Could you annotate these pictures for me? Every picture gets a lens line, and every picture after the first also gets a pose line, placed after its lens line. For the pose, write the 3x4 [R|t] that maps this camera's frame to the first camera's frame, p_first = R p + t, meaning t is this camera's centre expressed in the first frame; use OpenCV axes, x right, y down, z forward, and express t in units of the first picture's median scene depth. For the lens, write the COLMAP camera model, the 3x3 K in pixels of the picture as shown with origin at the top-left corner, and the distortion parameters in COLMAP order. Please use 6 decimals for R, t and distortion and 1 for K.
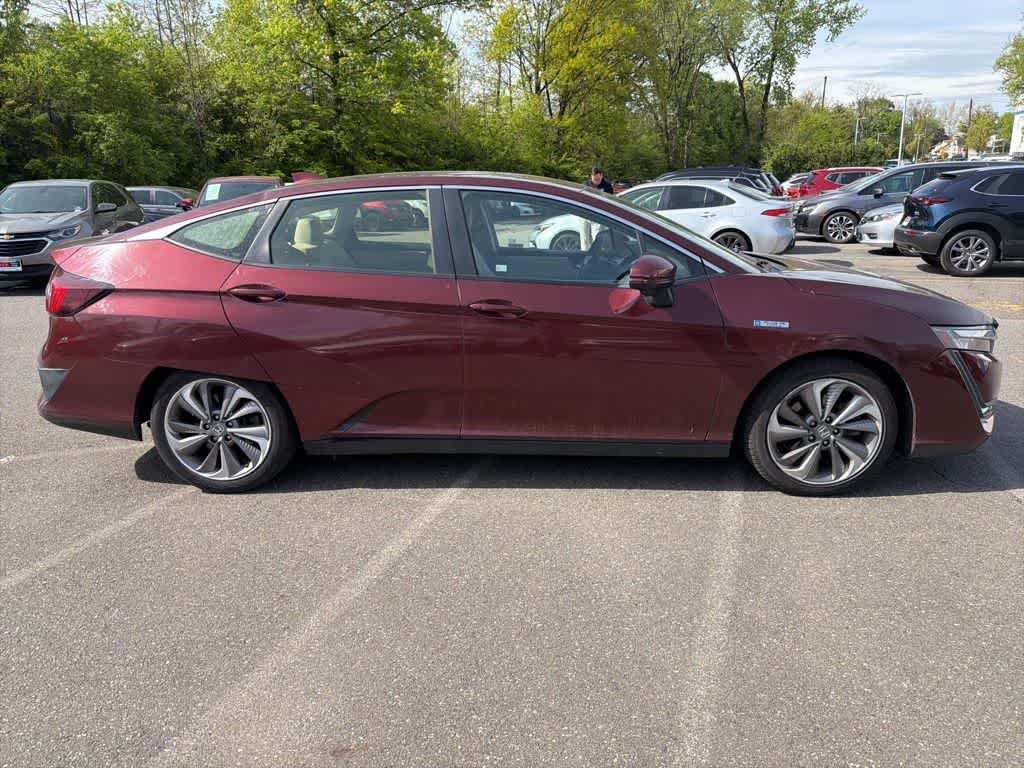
lens RADIAL K [[723.5, 0, 512.0], [0, 723.5, 384.0], [0, 0, 1]] dist [0.011998, -0.020171]
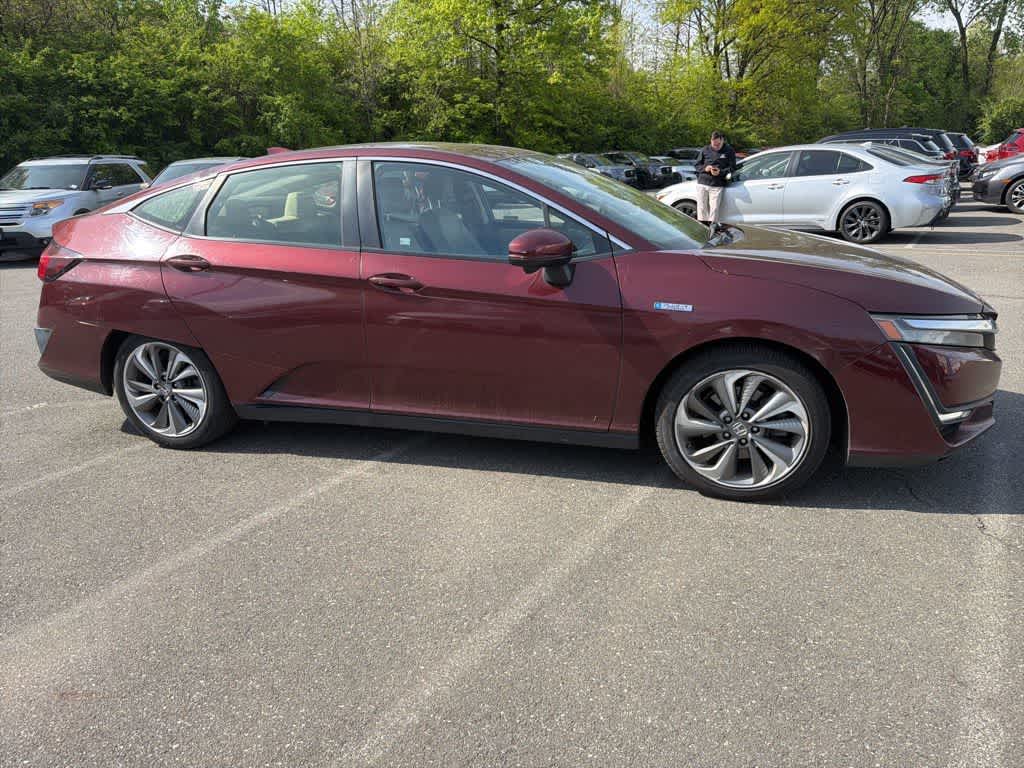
lens RADIAL K [[723.5, 0, 512.0], [0, 723.5, 384.0], [0, 0, 1]] dist [0.011998, -0.020171]
pose [[0.971001, 0.052031, -0.233344, 0.050582], [-0.043179, 0.998146, 0.042888, -0.002139], [0.235143, -0.031568, 0.971448, 0.010147]]
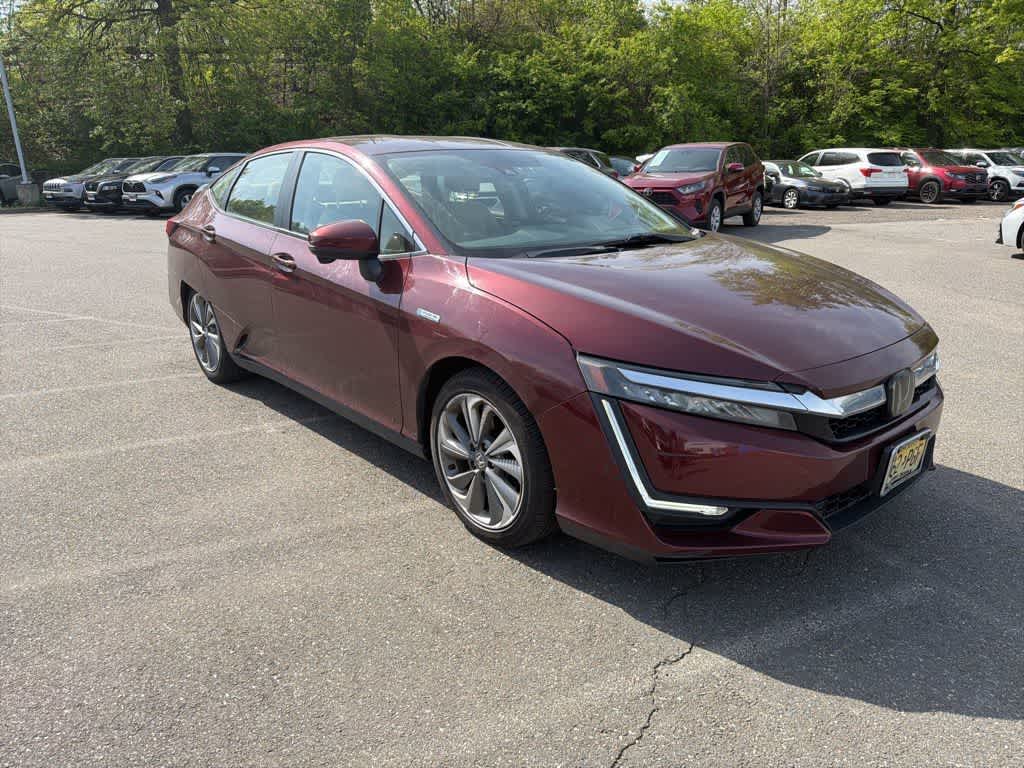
lens RADIAL K [[725.0, 0, 510.6], [0, 725.0, 388.3], [0, 0, 1]] dist [0.001785, -0.006376]
pose [[0.687809, 0.223084, -0.690762, 0.137801], [-0.190163, 0.973746, 0.125125, -0.016449], [0.700540, 0.045295, 0.712174, 0.063062]]
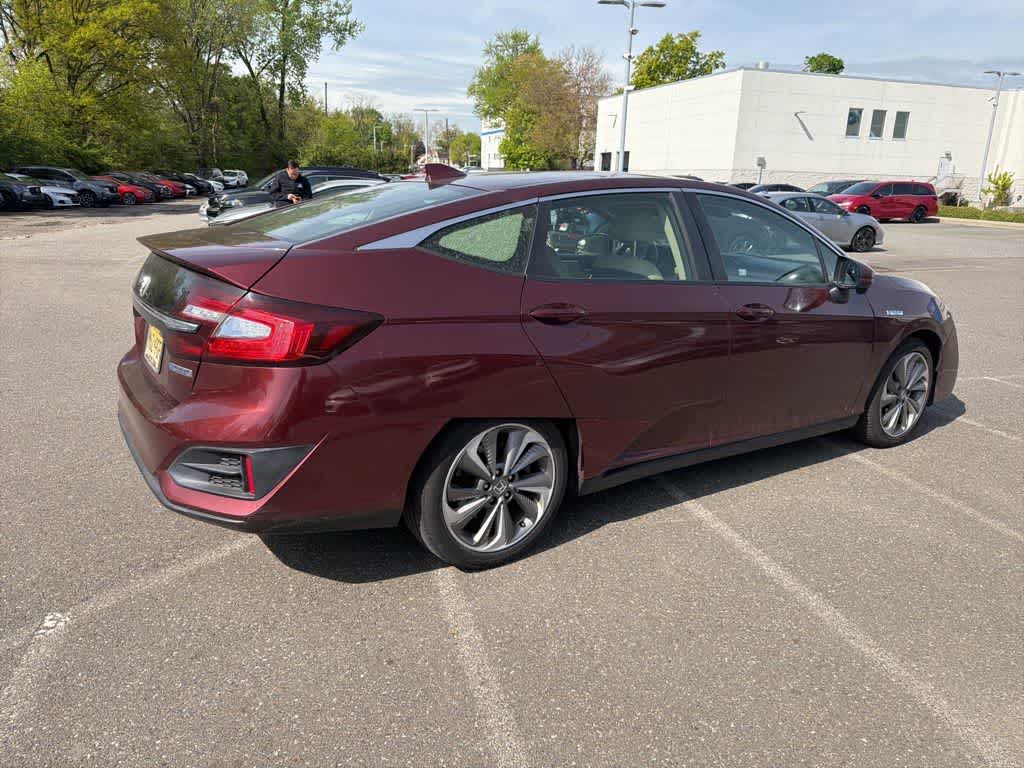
lens RADIAL K [[723.5, 0, 512.0], [0, 723.5, 384.0], [0, 0, 1]] dist [0.011998, -0.020171]
pose [[0.804948, -0.115187, 0.582057, -0.121985], [0.113953, 0.992726, 0.038867, -0.011403], [-0.582300, 0.035042, 0.812219, 0.050080]]
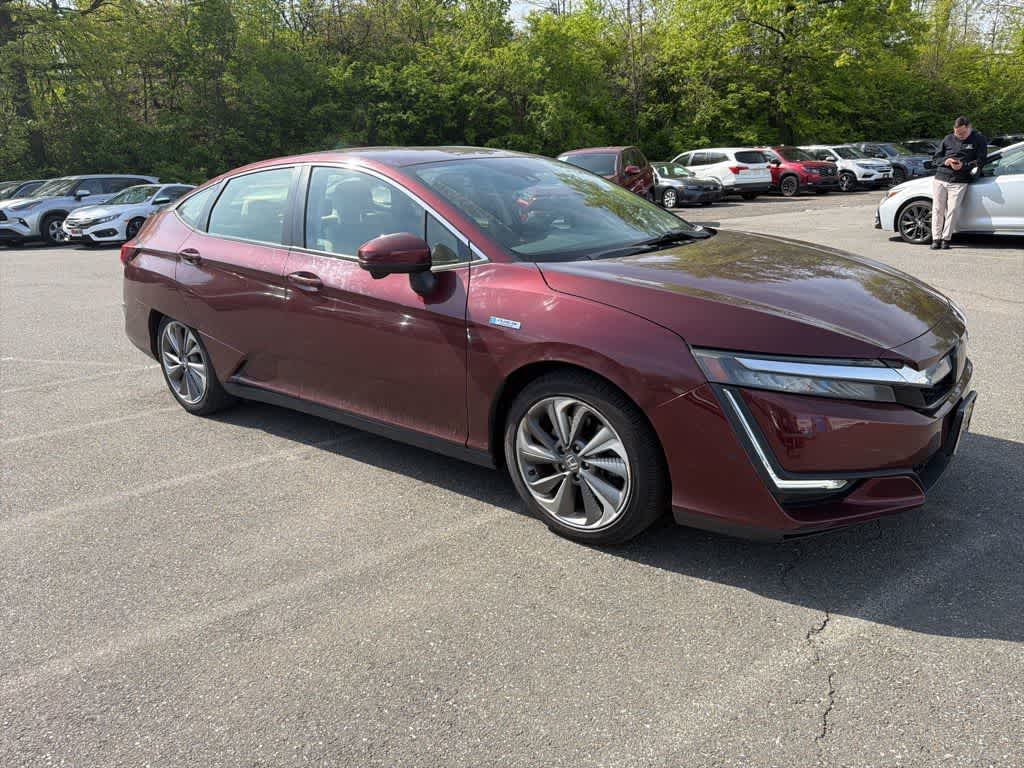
lens RADIAL K [[723.5, 0, 512.0], [0, 723.5, 384.0], [0, 0, 1]] dist [0.011998, -0.020171]
pose [[0.805141, 0.148131, -0.574287, 0.115274], [-0.122493, 0.988962, 0.083359, -0.011066], [0.580296, 0.003230, 0.814399, 0.042781]]
